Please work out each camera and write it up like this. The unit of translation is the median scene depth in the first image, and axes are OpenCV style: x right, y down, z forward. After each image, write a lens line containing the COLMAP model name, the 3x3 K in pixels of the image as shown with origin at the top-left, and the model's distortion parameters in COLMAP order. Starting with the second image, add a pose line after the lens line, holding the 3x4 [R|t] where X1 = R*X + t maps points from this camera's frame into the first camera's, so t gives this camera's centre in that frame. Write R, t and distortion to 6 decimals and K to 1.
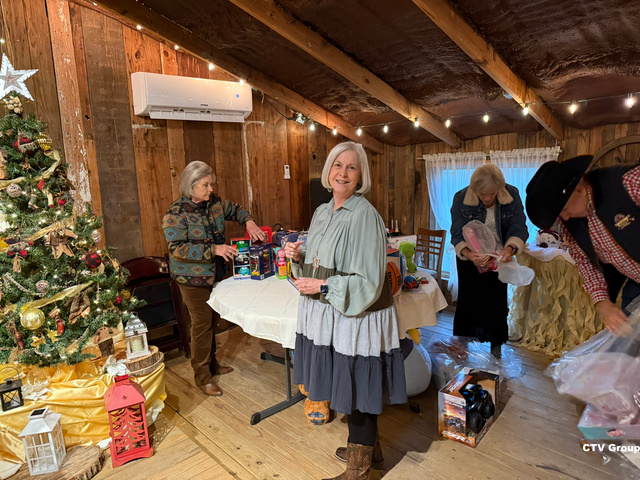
lens RADIAL K [[453.7, 0, 306.7], [0, 453.7, 248.2], [0, 0, 1]] dist [0.026811, -0.035575]
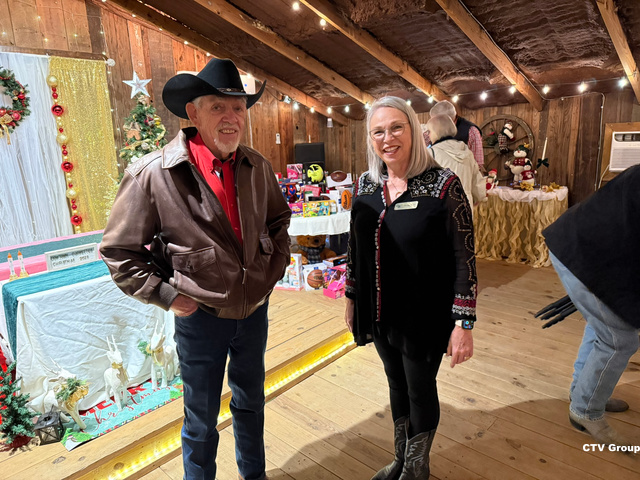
lens RADIAL K [[453.7, 0, 311.6], [0, 453.7, 243.2], [0, 0, 1]] dist [0.026811, -0.035575]
pose [[0.997588, -0.016026, 0.067533, -0.052853], [0.012410, 0.998484, 0.053628, 0.102733], [-0.068290, -0.052661, 0.996275, -0.536118]]
